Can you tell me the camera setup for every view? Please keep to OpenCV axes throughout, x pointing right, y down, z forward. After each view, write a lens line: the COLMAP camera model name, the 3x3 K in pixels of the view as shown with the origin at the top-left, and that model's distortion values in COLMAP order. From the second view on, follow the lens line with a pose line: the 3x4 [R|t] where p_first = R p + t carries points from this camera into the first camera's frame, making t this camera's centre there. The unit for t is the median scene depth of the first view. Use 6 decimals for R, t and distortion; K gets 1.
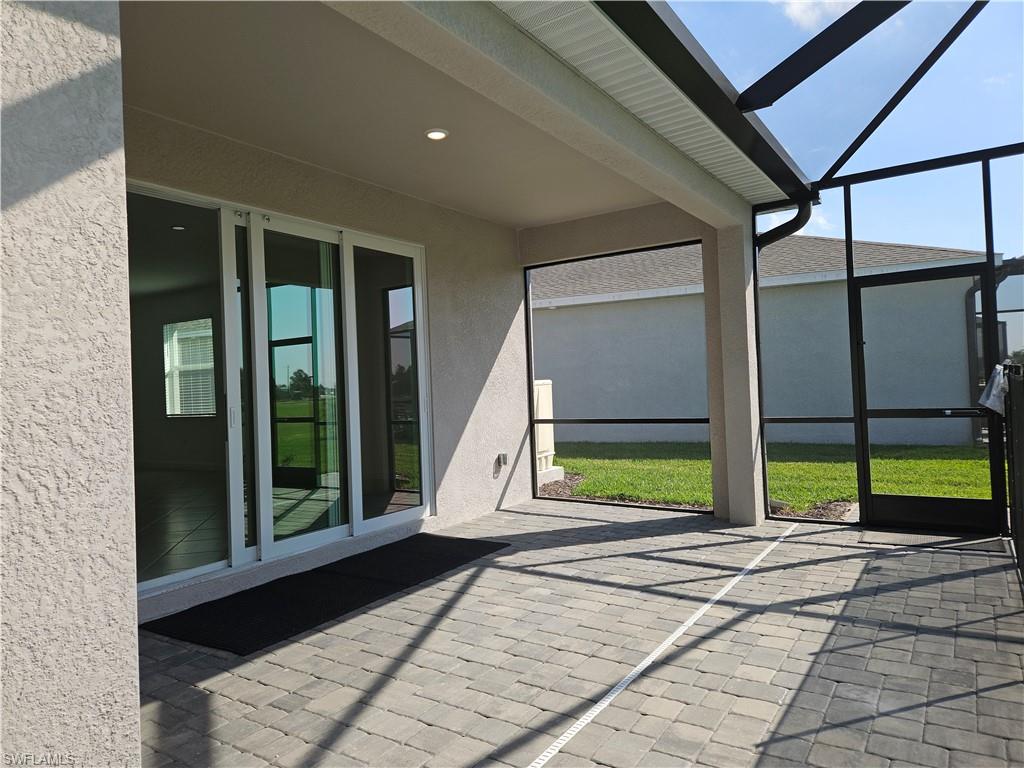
lens RADIAL K [[676.5, 0, 512.0], [0, 676.5, 384.0], [0, 0, 1]] dist [0.066633, -0.065333]
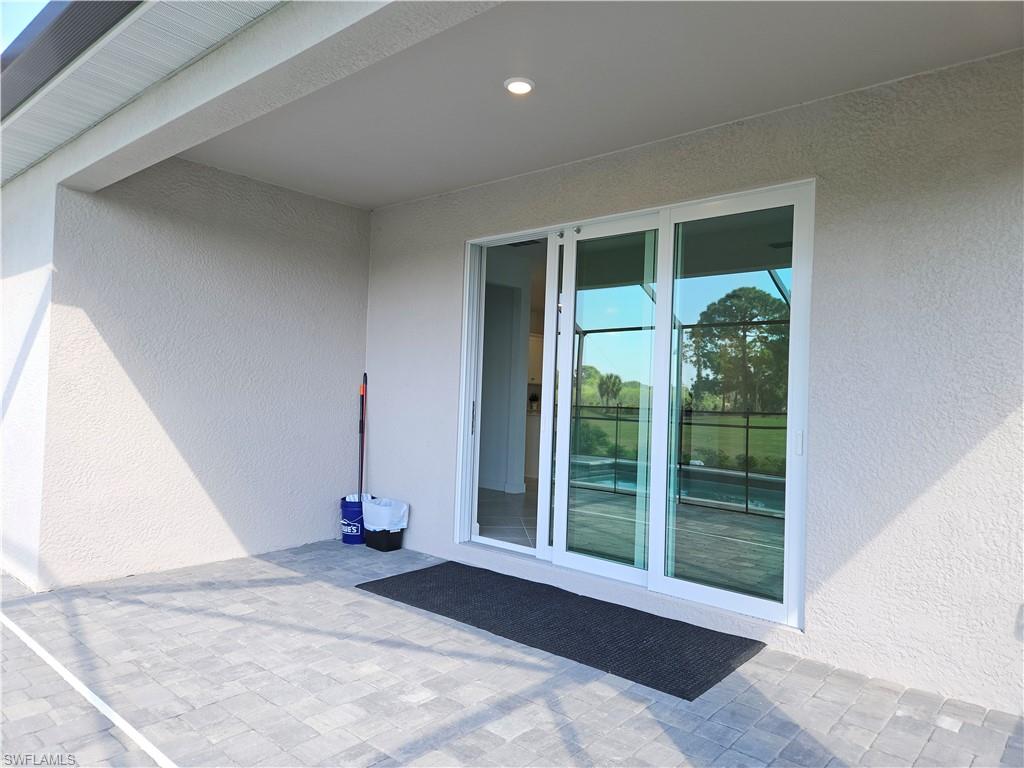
lens RADIAL K [[676.5, 0, 512.0], [0, 676.5, 384.0], [0, 0, 1]] dist [0.066633, -0.065333]
pose [[-0.135993, 0.023561, -0.990430, 0.728699], [-0.024655, 0.999327, 0.027158, -0.045364], [0.990403, 0.028112, -0.135320, 1.178568]]
